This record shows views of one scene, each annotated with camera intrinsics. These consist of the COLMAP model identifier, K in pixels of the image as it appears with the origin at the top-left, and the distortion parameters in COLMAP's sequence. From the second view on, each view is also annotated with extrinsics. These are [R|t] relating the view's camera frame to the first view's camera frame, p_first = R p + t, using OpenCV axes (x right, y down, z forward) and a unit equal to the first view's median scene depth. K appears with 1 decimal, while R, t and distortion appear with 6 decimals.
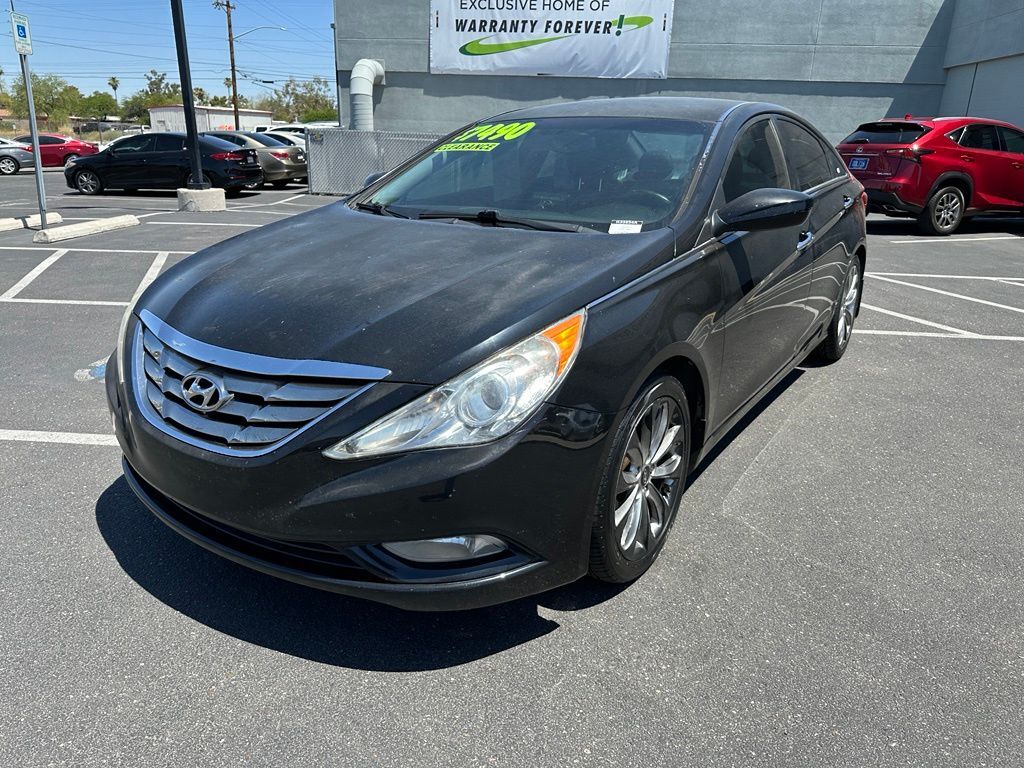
lens RADIAL K [[708.2, 0, 515.2], [0, 708.2, 377.8], [0, 0, 1]] dist [0.005809, -0.023463]
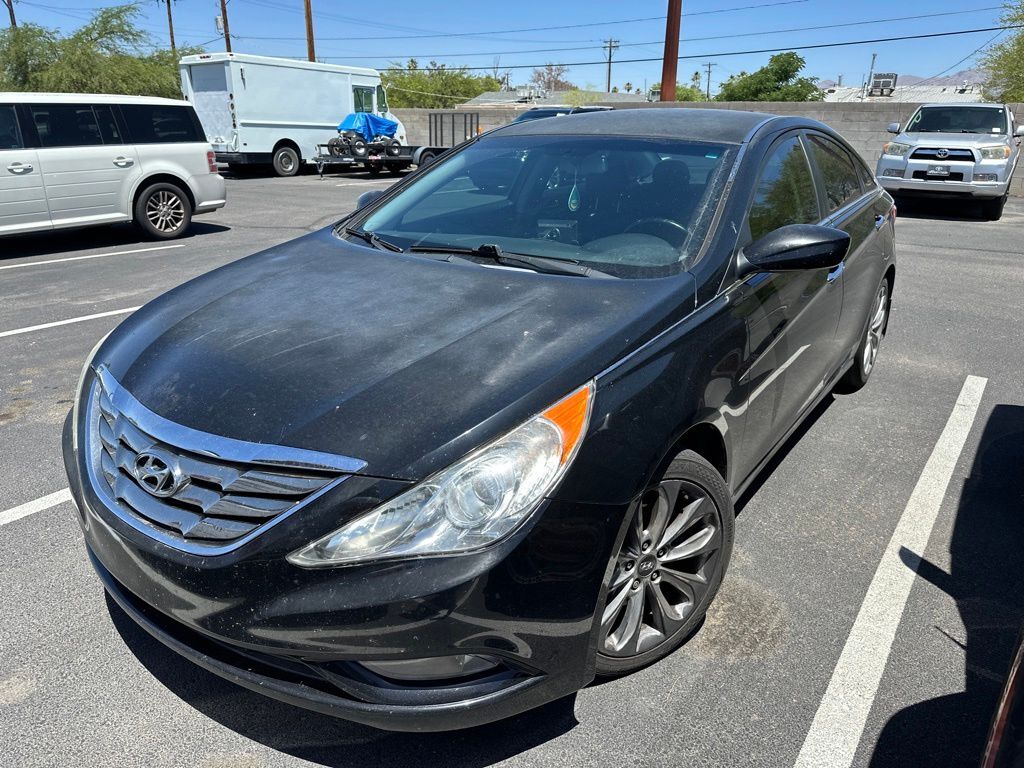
lens RADIAL K [[708.2, 0, 515.2], [0, 708.2, 377.8], [0, 0, 1]] dist [0.005809, -0.023463]
pose [[0.999887, 0.008542, -0.012404, 0.012912], [-0.008290, 0.999761, 0.020232, -0.115490], [0.012574, -0.020127, 0.999718, 0.124431]]
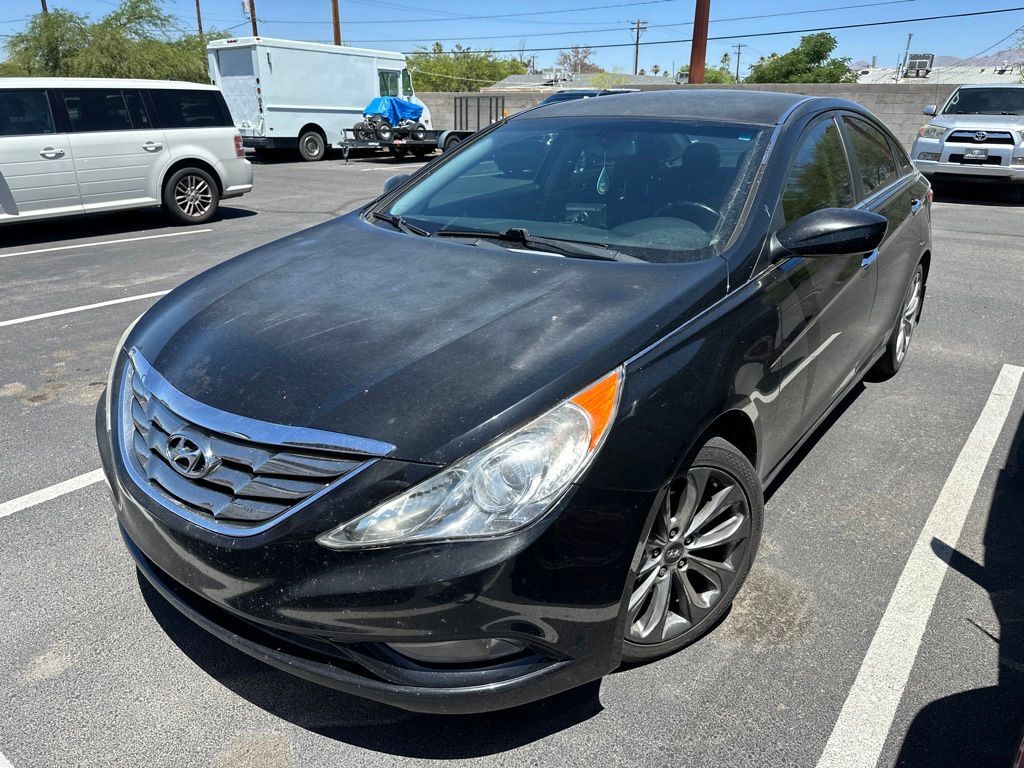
lens RADIAL K [[708.2, 0, 515.2], [0, 708.2, 377.8], [0, 0, 1]] dist [0.005809, -0.023463]
pose [[0.998887, 0.016665, -0.044119, 0.006120], [-0.014878, 0.999068, 0.040520, -0.114062], [0.044753, -0.039819, 0.998204, 0.129441]]
